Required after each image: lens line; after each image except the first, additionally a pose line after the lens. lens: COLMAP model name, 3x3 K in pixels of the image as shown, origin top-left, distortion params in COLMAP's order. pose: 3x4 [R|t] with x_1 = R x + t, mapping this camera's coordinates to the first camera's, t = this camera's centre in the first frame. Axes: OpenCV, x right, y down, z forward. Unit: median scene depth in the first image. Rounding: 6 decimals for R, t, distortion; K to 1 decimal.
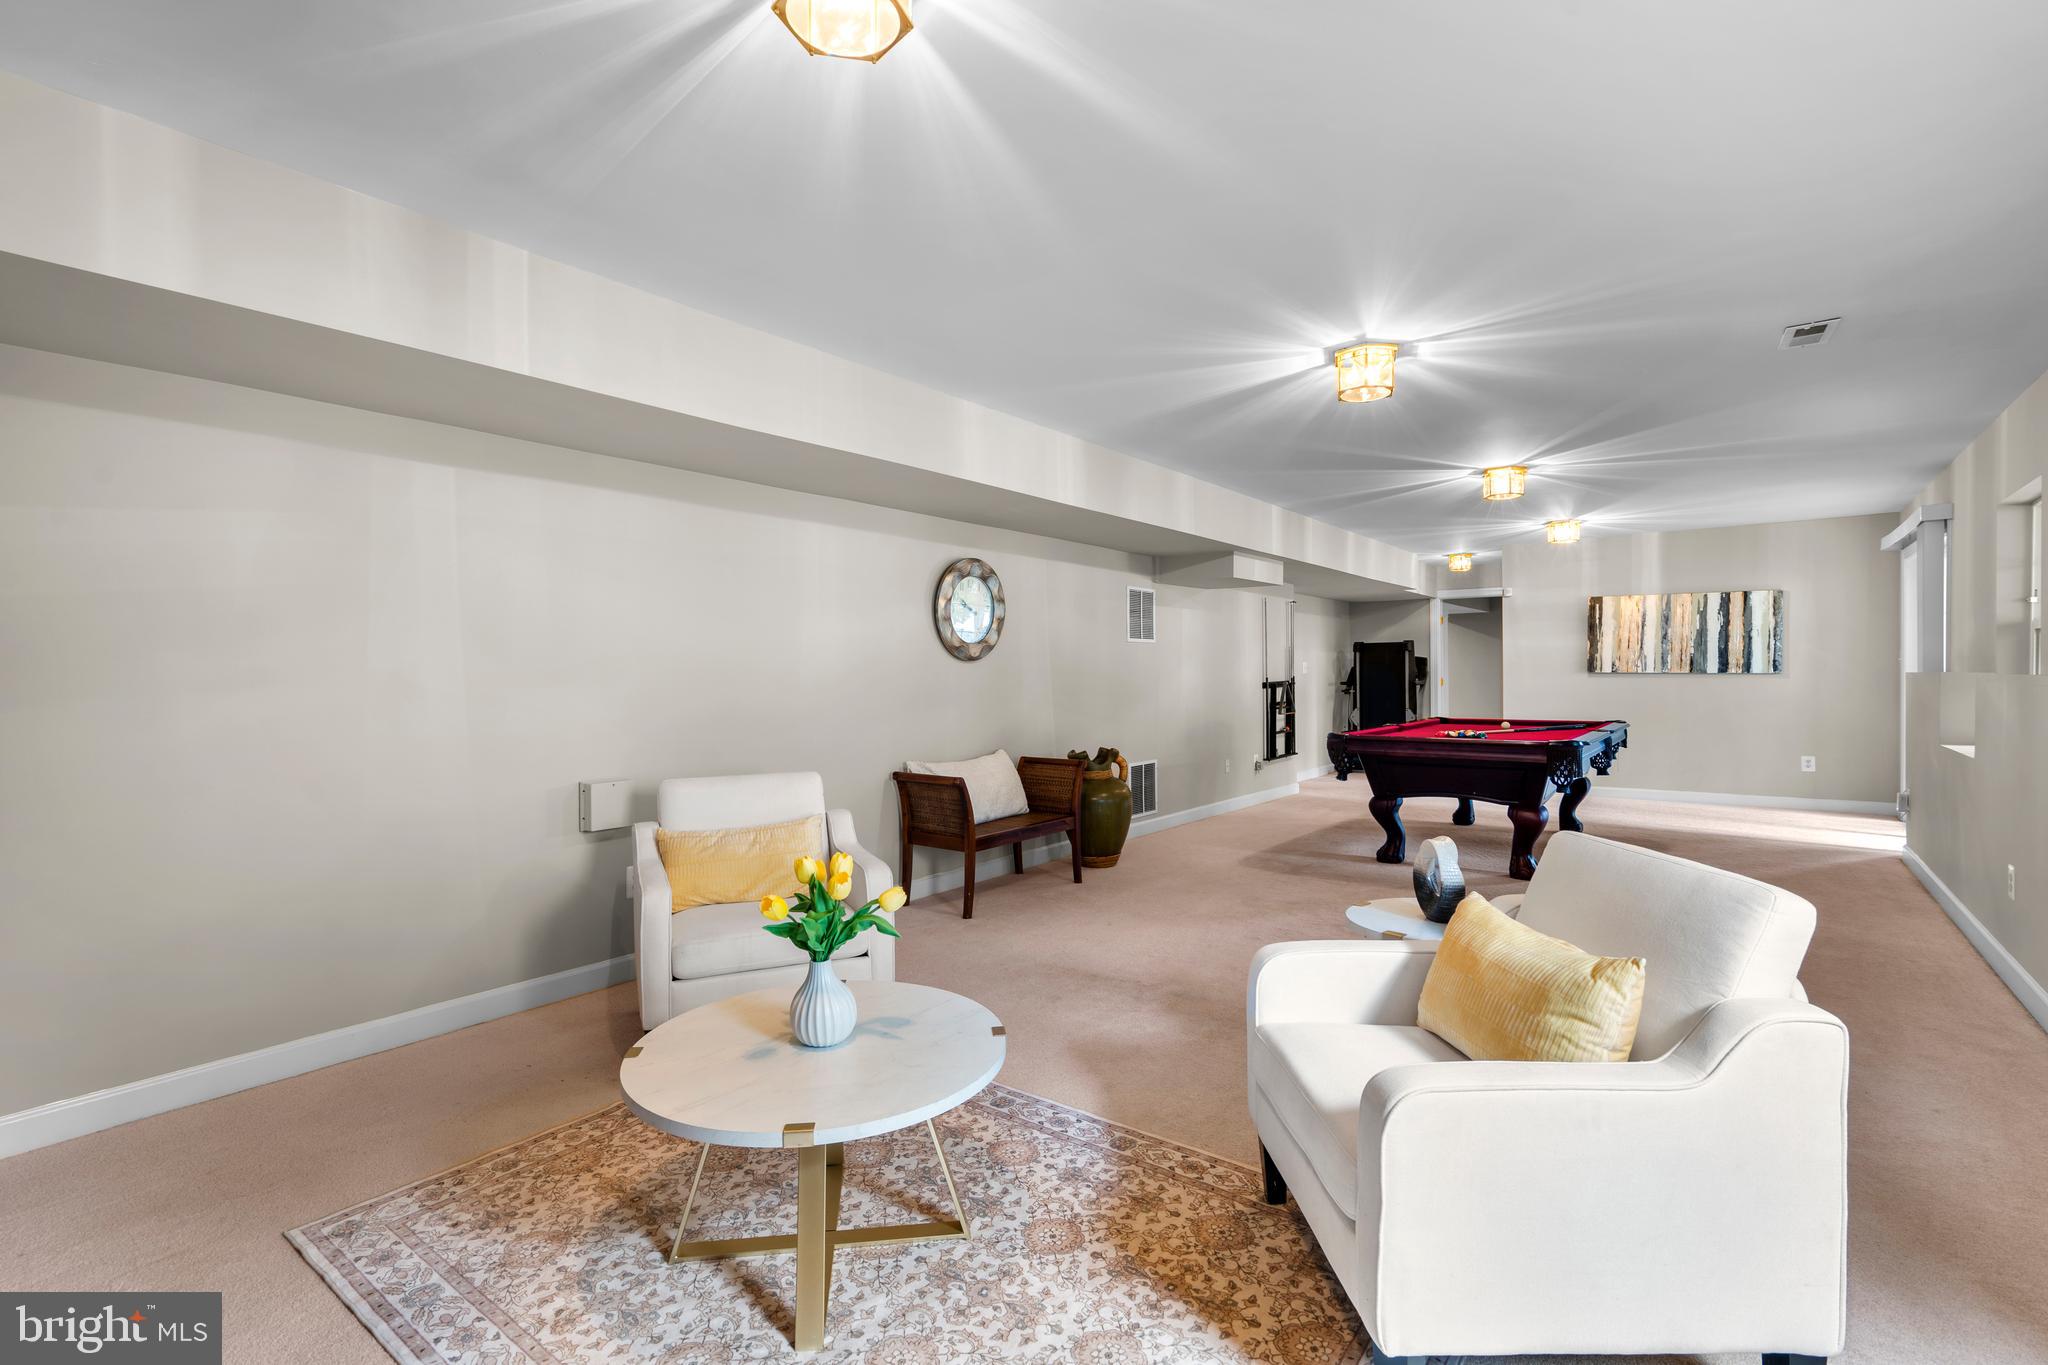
lens RADIAL K [[937.1, 0, 1024.0], [0, 937.1, 682.5], [0, 0, 1]] dist [0.000702, 0.000031]
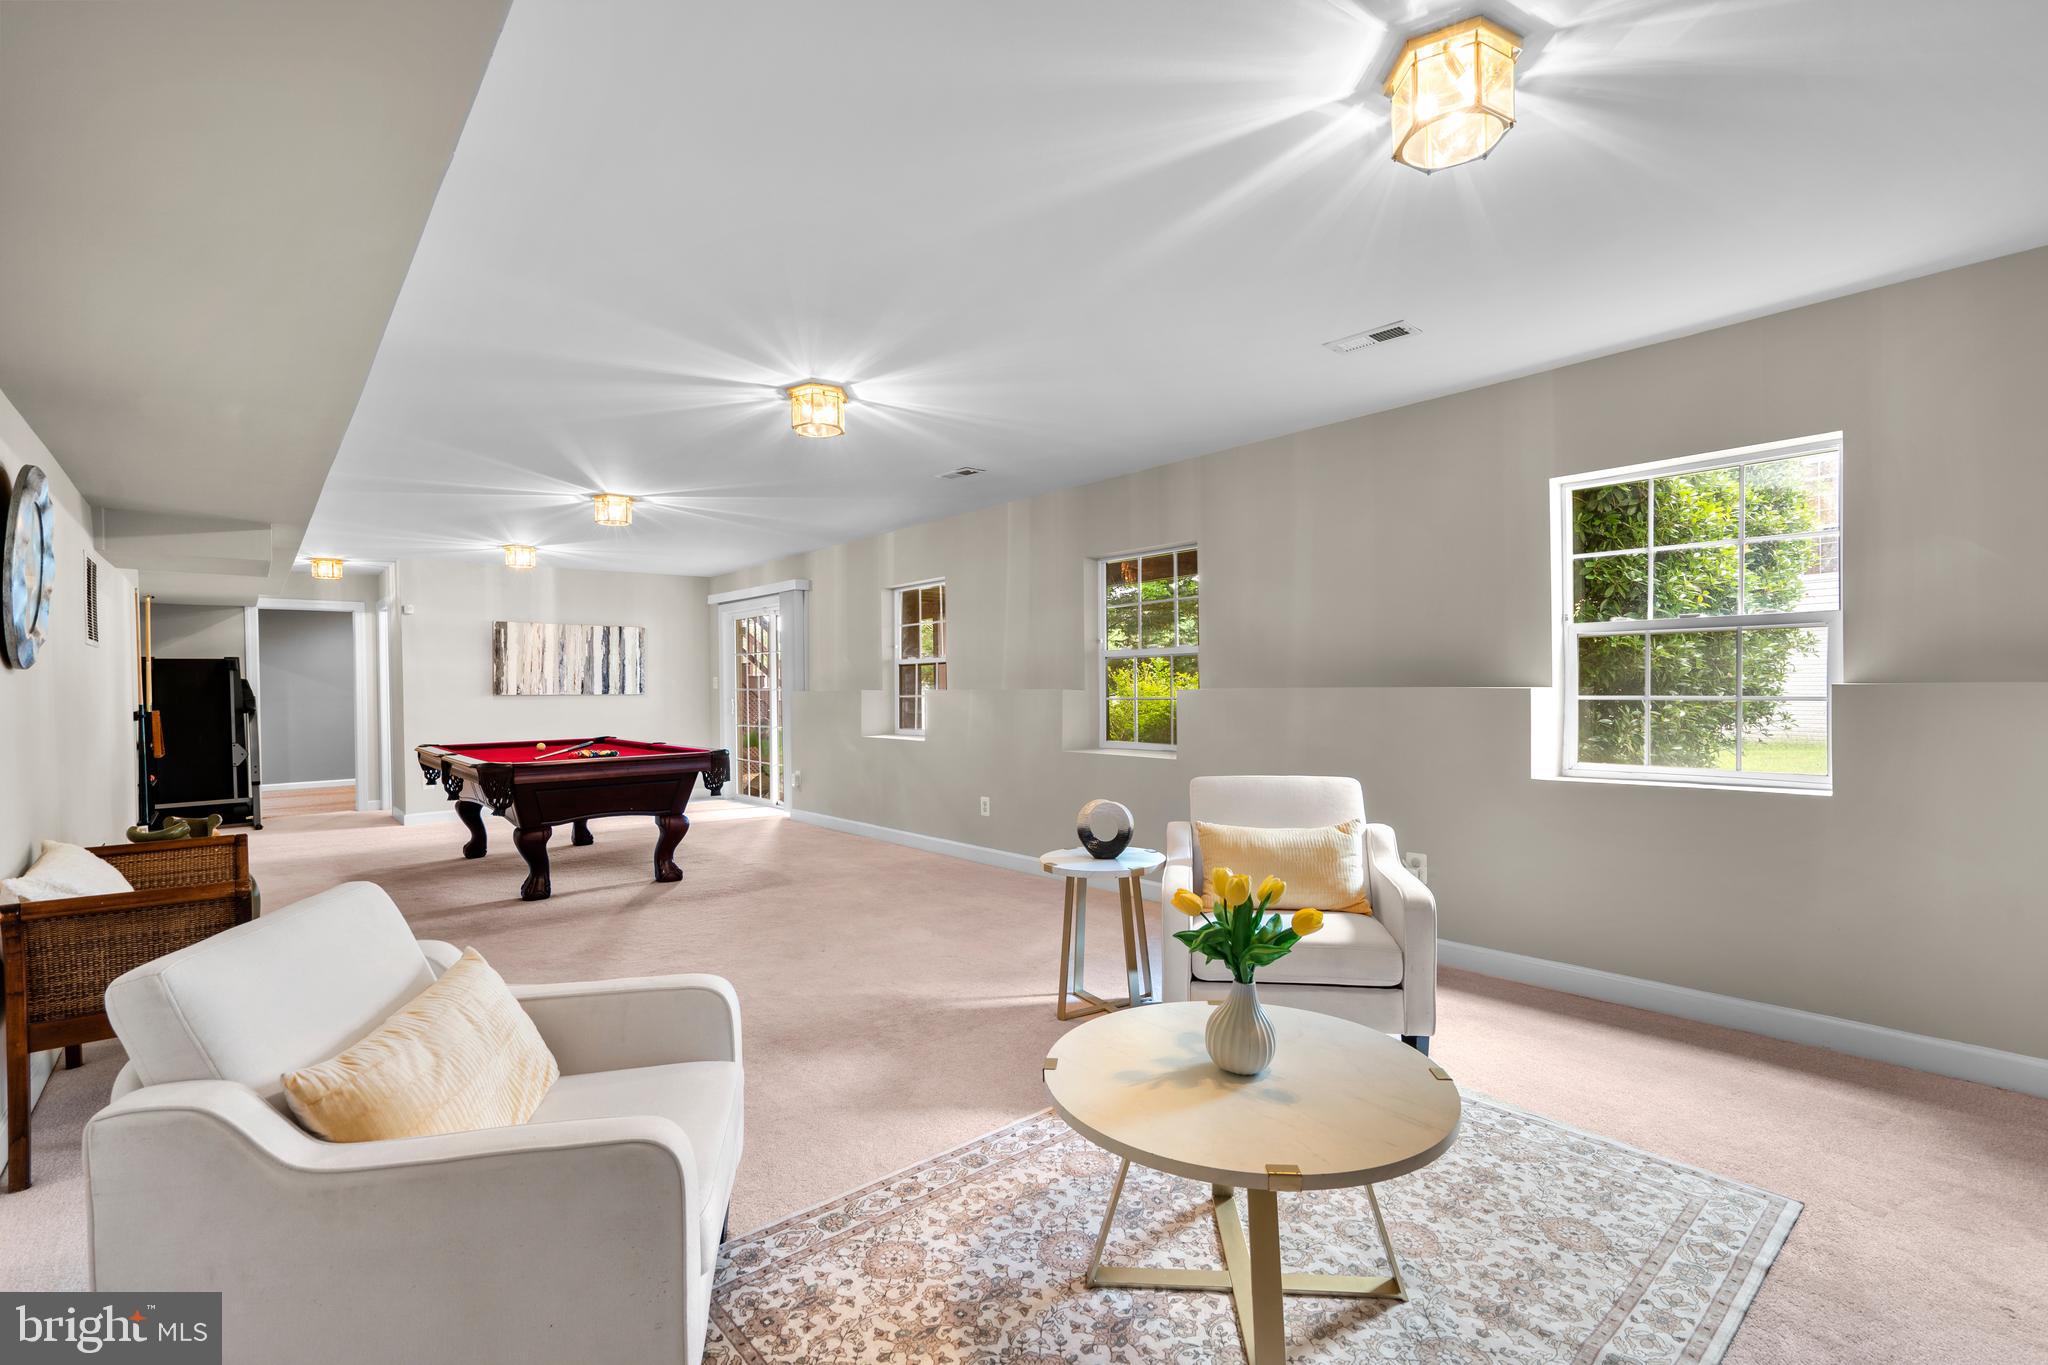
lens RADIAL K [[919.3, 0, 1023.8], [0, 919.3, 698.1], [0, 0, 1]] dist [-0.001420, -0.000184]
pose [[0.205877, -0.007593, 0.978548, -0.280611], [0.020506, 0.999784, 0.003443, 0.001366], [-0.978363, 0.019357, 0.205988, 0.247230]]
